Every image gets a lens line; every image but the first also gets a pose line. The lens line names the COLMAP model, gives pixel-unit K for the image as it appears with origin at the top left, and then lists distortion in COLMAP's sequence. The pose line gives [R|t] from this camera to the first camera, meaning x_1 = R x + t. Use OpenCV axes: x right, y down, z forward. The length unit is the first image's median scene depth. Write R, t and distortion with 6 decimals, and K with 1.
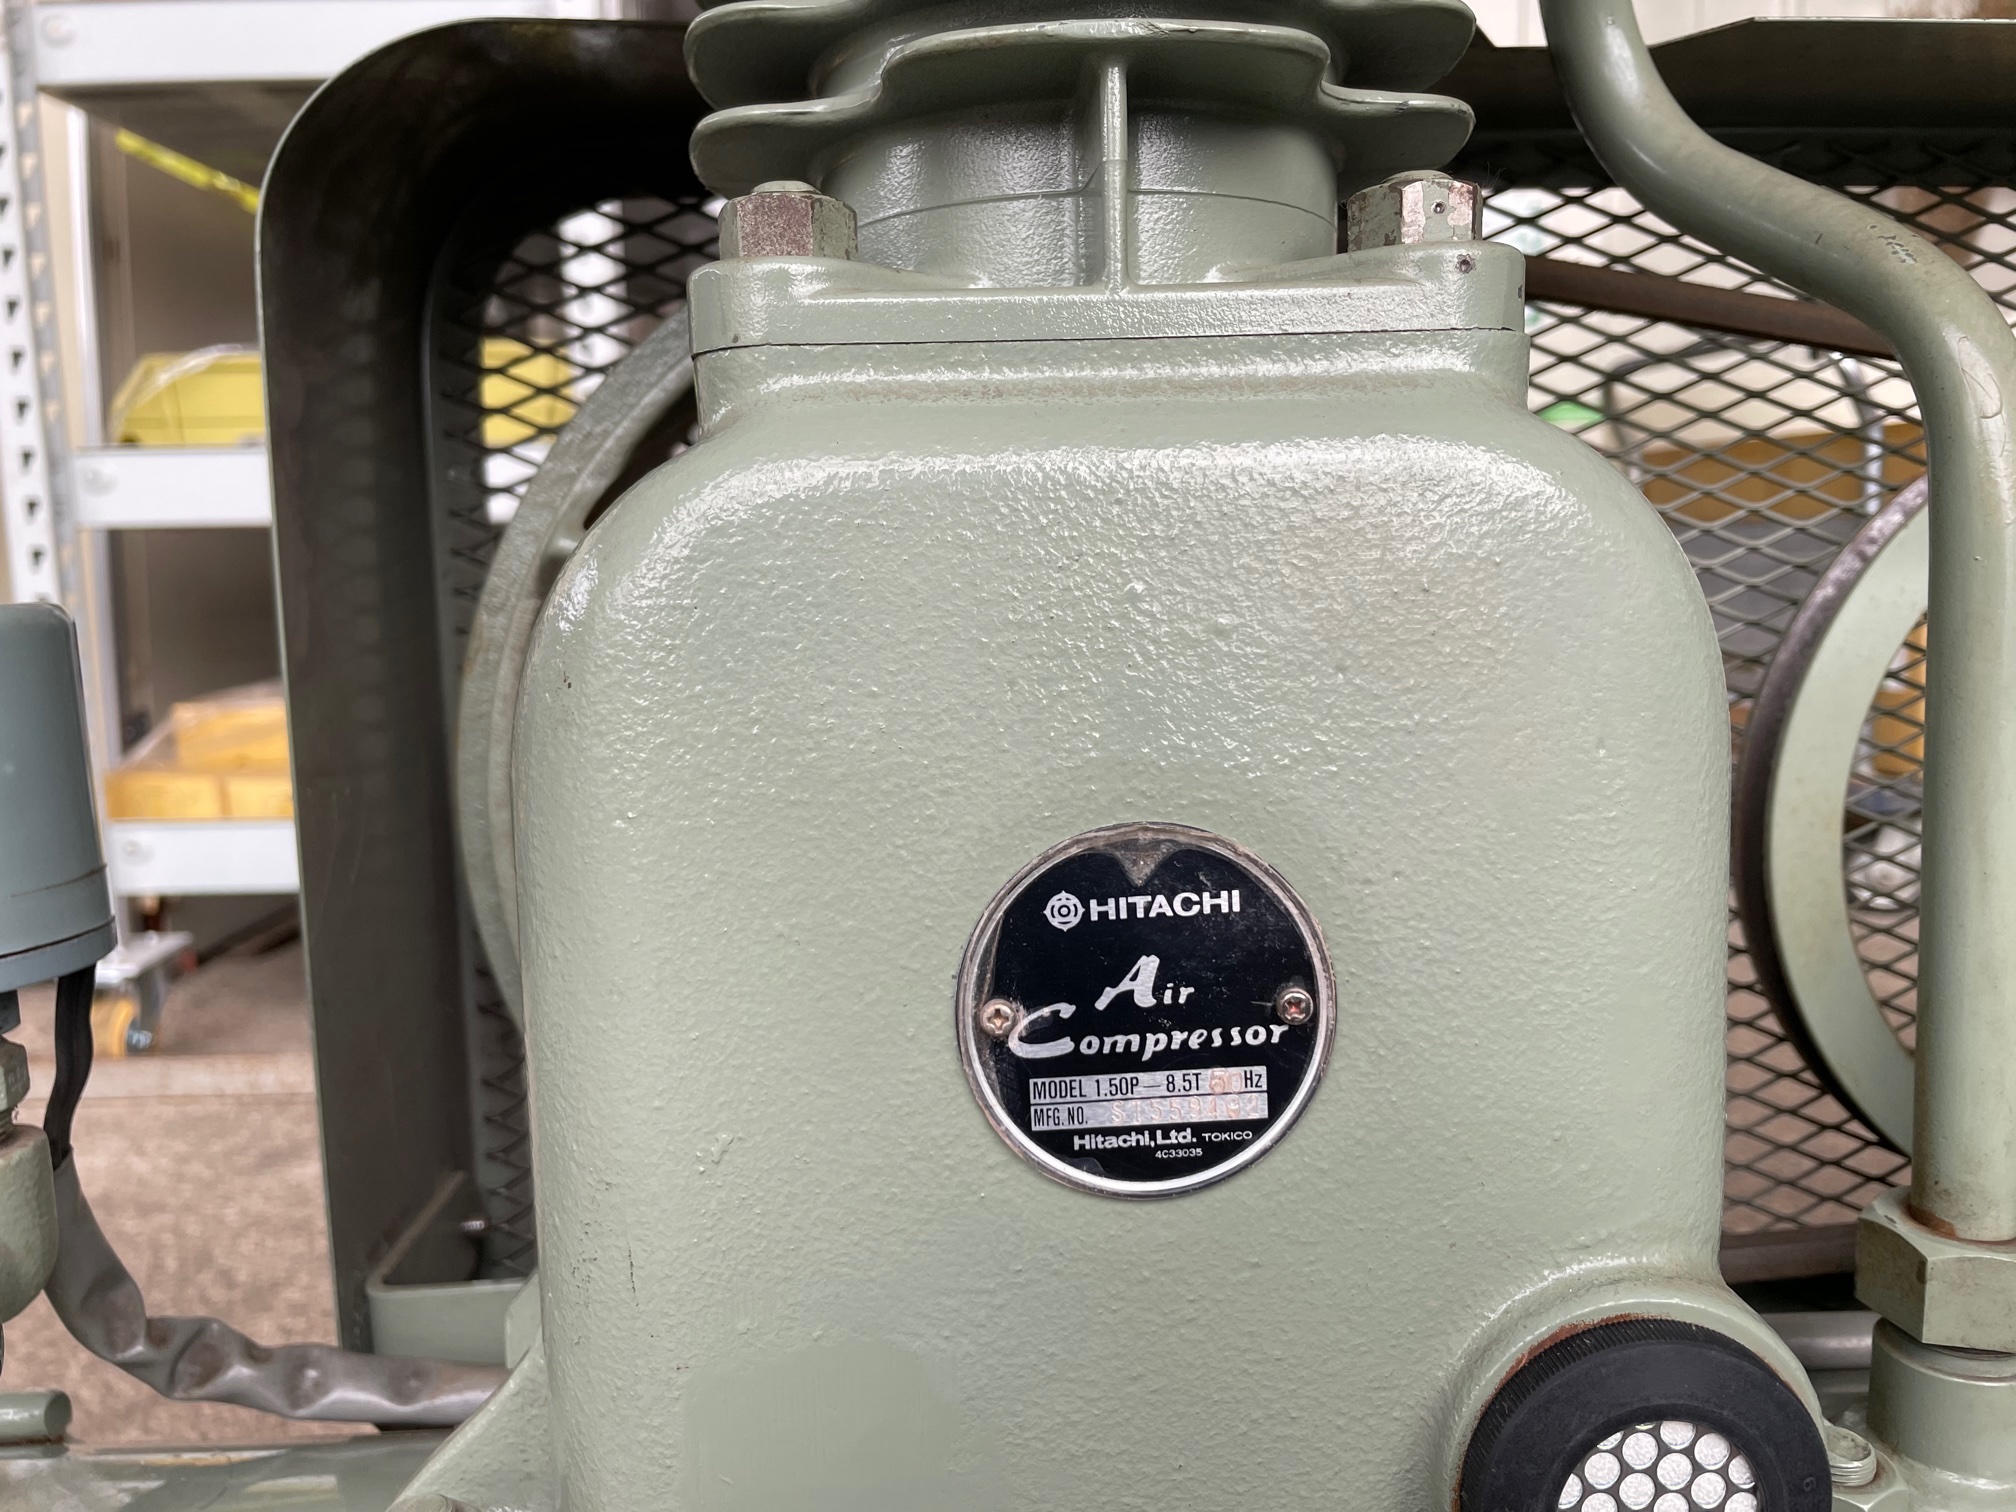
lens RADIAL K [[1503.6, 0, 991.6], [0, 1503.6, 745.5], [0, 0, 1]] dist [0.011224, -0.016724]
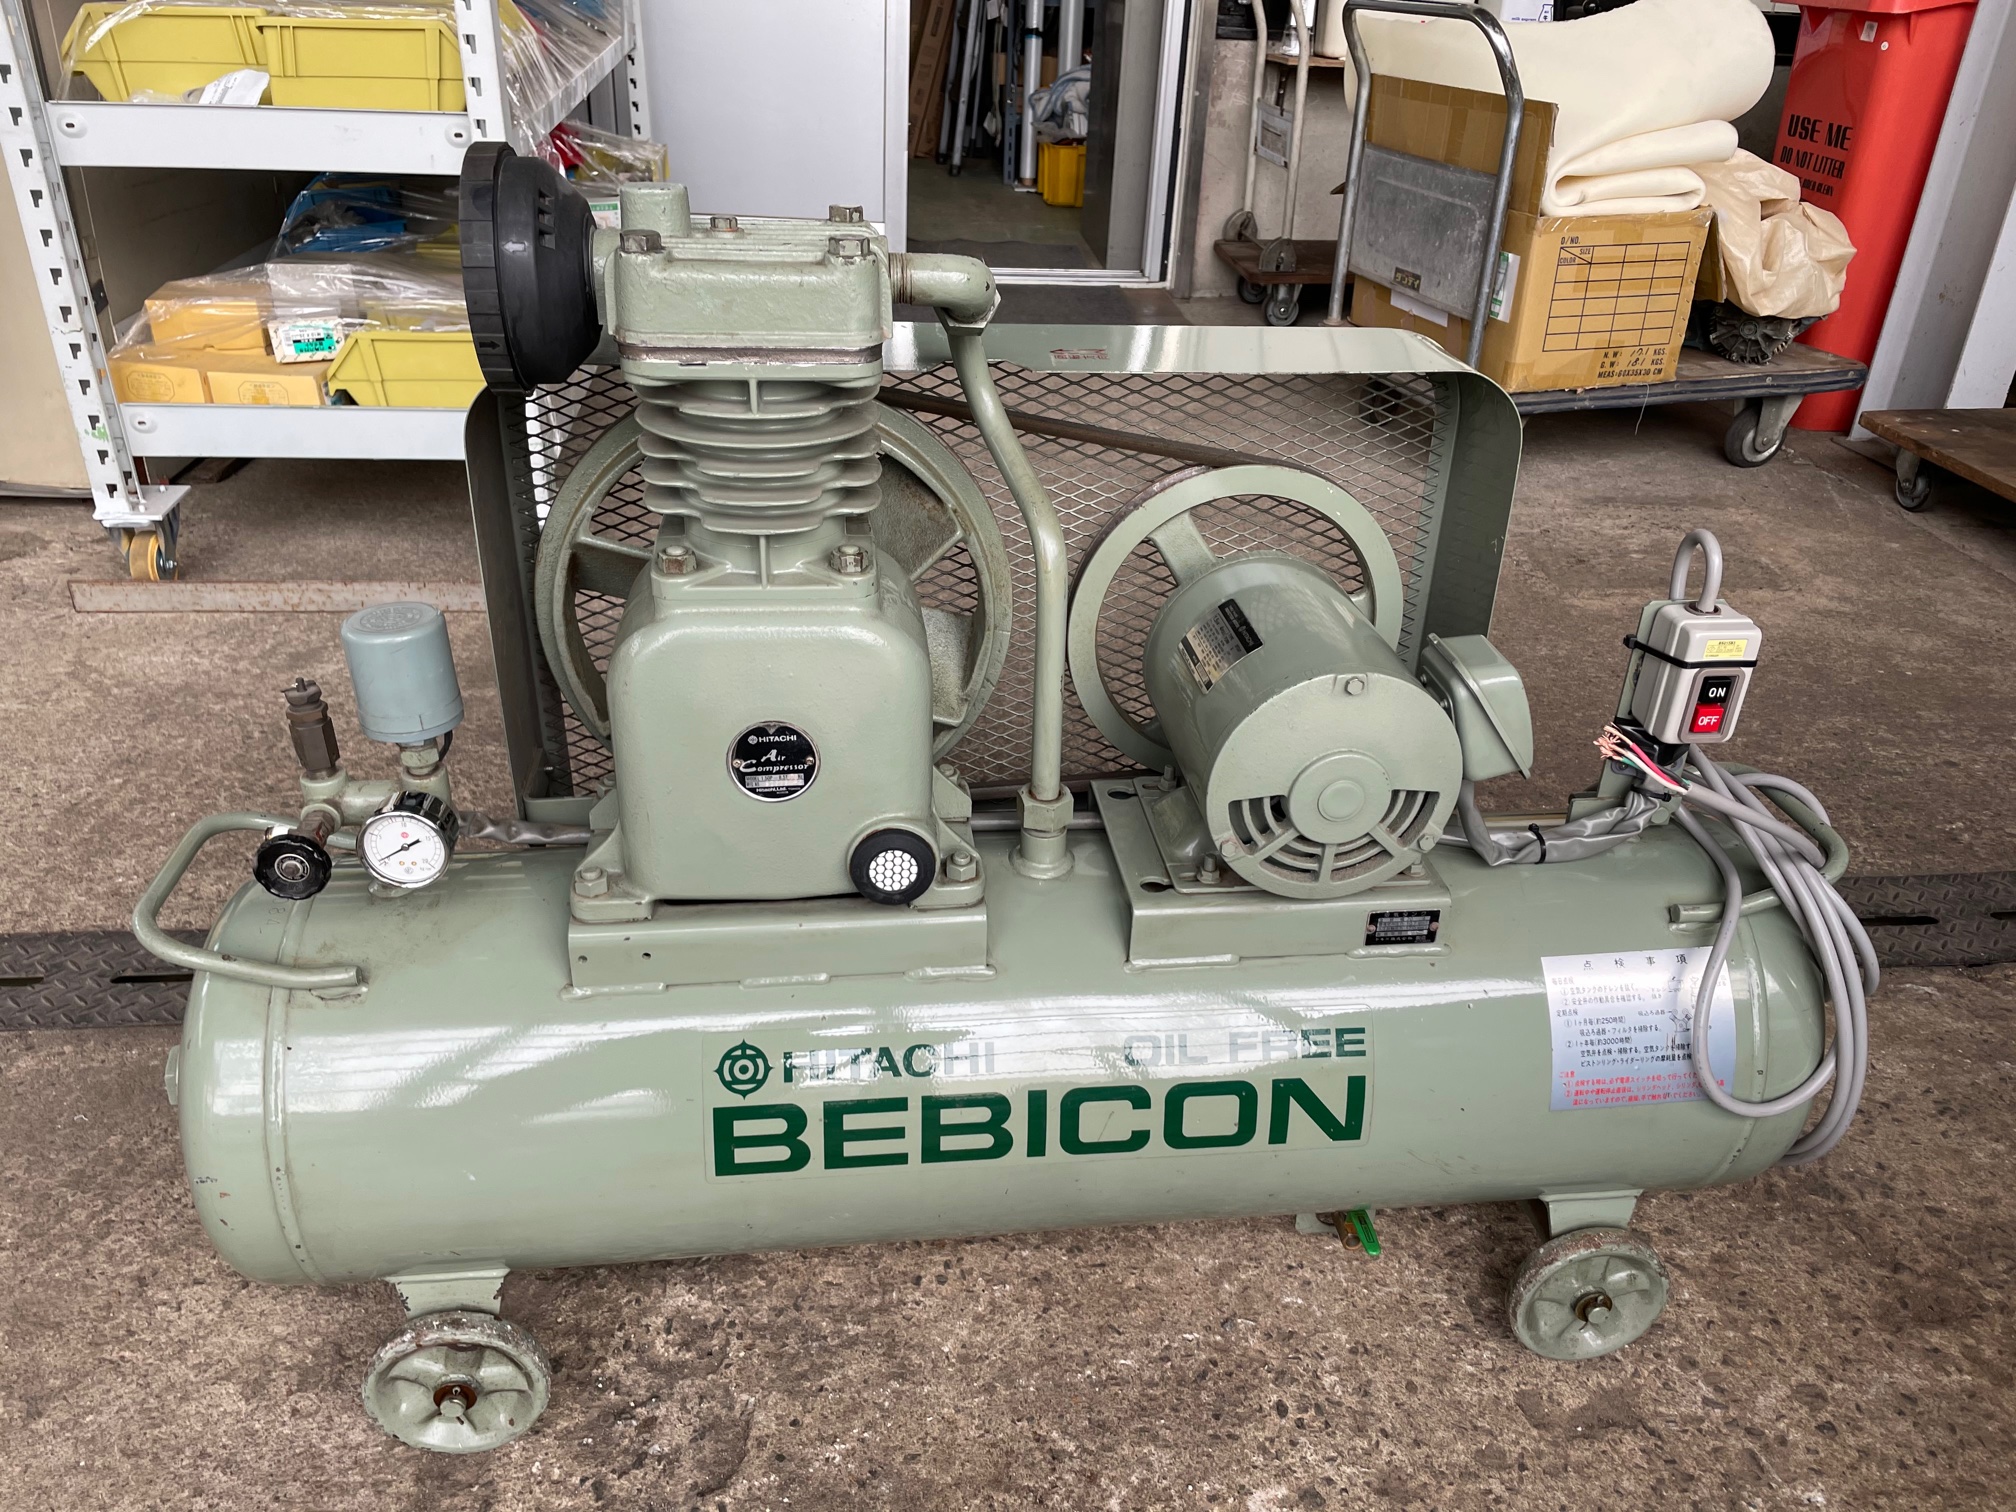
lens RADIAL K [[1503.6, 0, 1016.3], [0, 1503.6, 752.9], [0, 0, 1]] dist [0.011224, -0.016724]
pose [[0.993838, 0.008348, 0.110524, 0.308674], [-0.049056, 0.927305, 0.371078, -1.416466], [-0.099392, -0.374213, 0.922001, -2.880113]]
